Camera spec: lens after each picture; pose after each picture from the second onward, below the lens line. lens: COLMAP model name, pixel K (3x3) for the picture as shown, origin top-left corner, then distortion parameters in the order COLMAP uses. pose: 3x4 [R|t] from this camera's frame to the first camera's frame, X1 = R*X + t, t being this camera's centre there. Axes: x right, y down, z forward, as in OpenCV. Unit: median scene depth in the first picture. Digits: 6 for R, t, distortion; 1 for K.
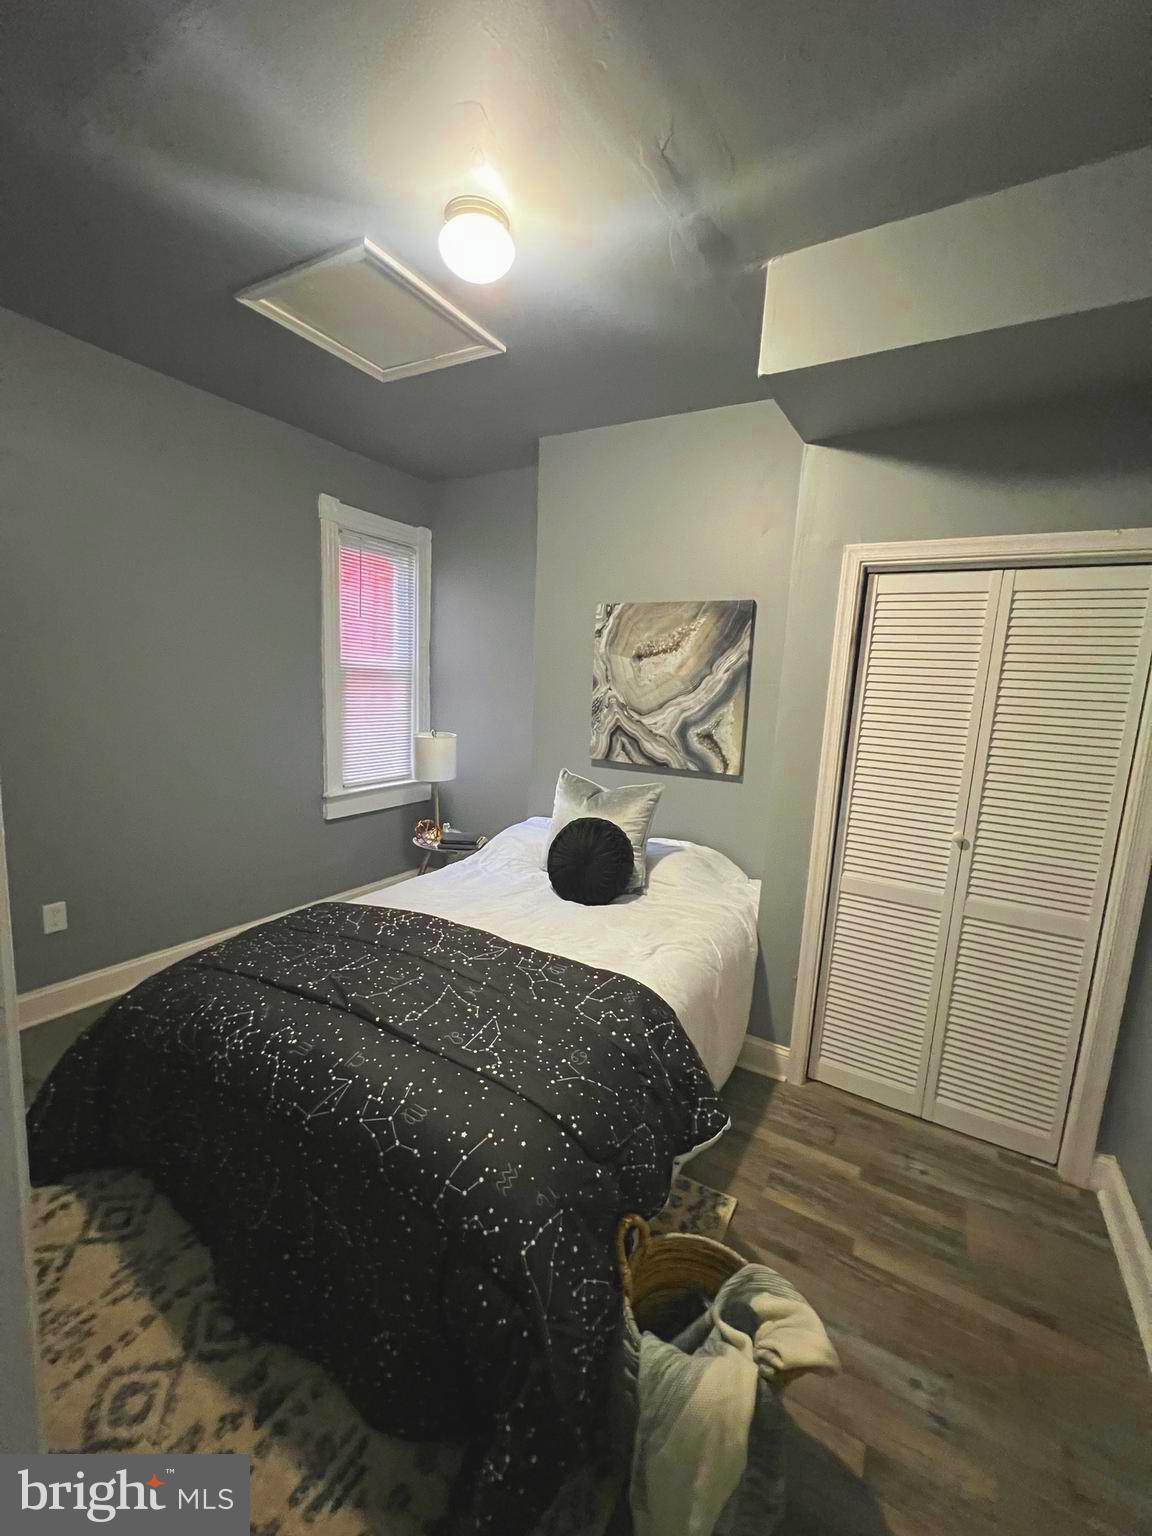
lens RADIAL K [[612.4, 0, 573.3], [0, 612.4, 771.4], [0, 0, 1]] dist [0.000204, -0.000118]
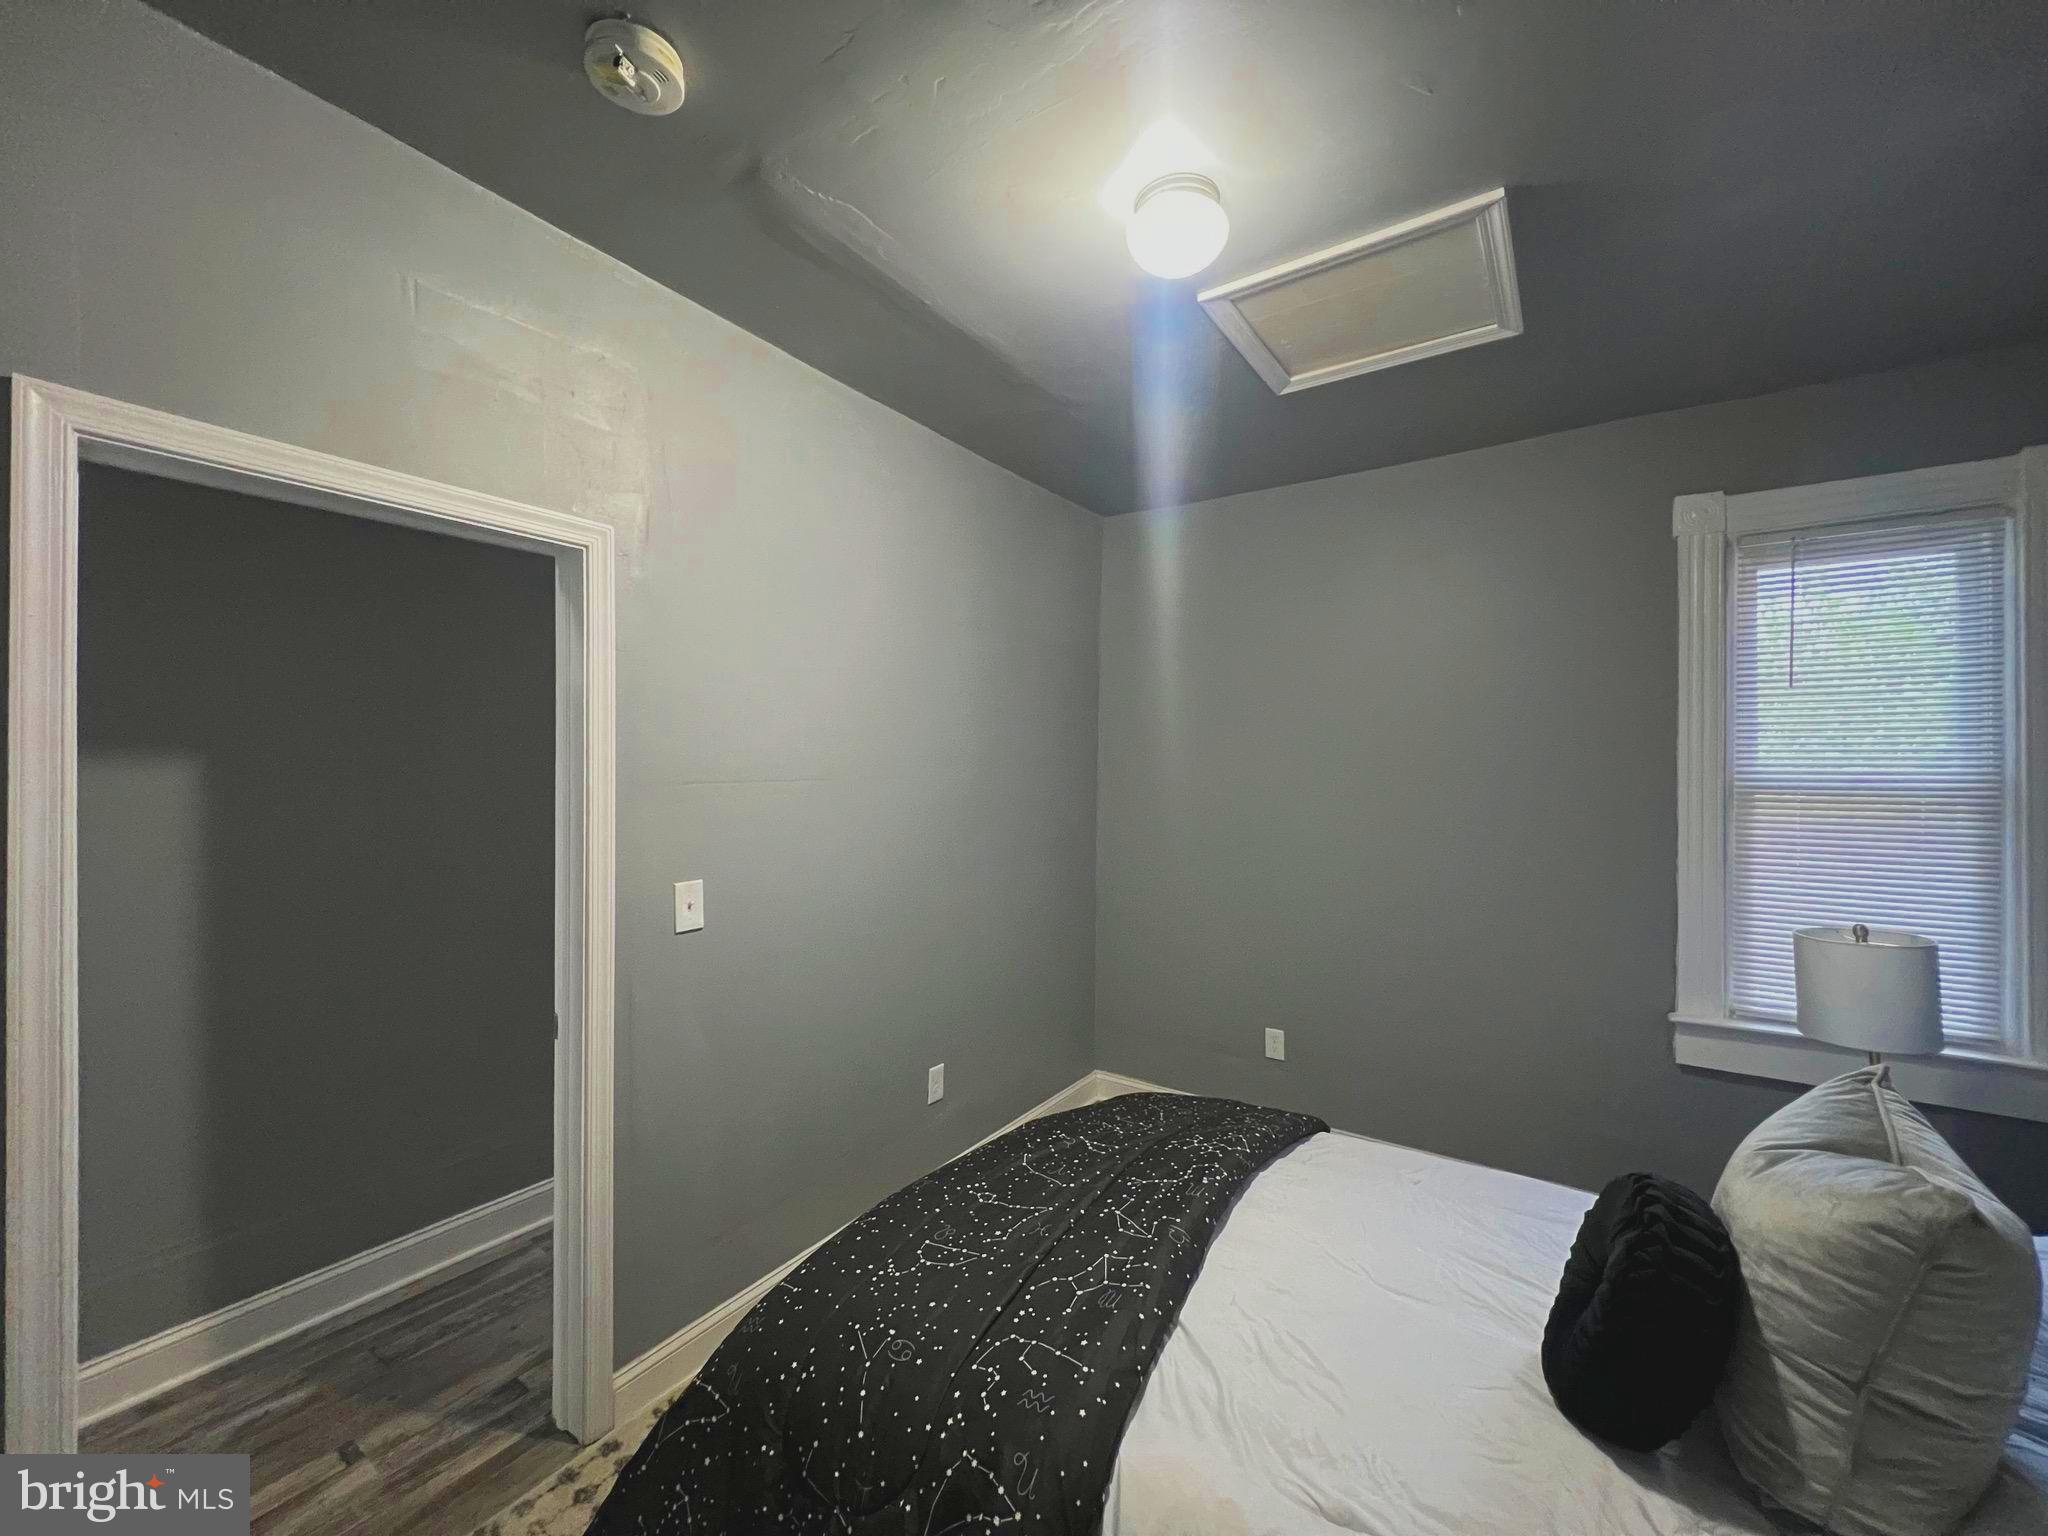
lens RADIAL K [[816.5, 0, 1019.8], [0, 816.5, 765.0], [0, 0, 1]] dist [0.000204, -0.000118]
pose [[-0.059867, -0.055864, -0.996642, 0.513193], [-0.159342, 0.986165, -0.045705, -0.079156], [0.985407, 0.156071, -0.067940, 0.604454]]
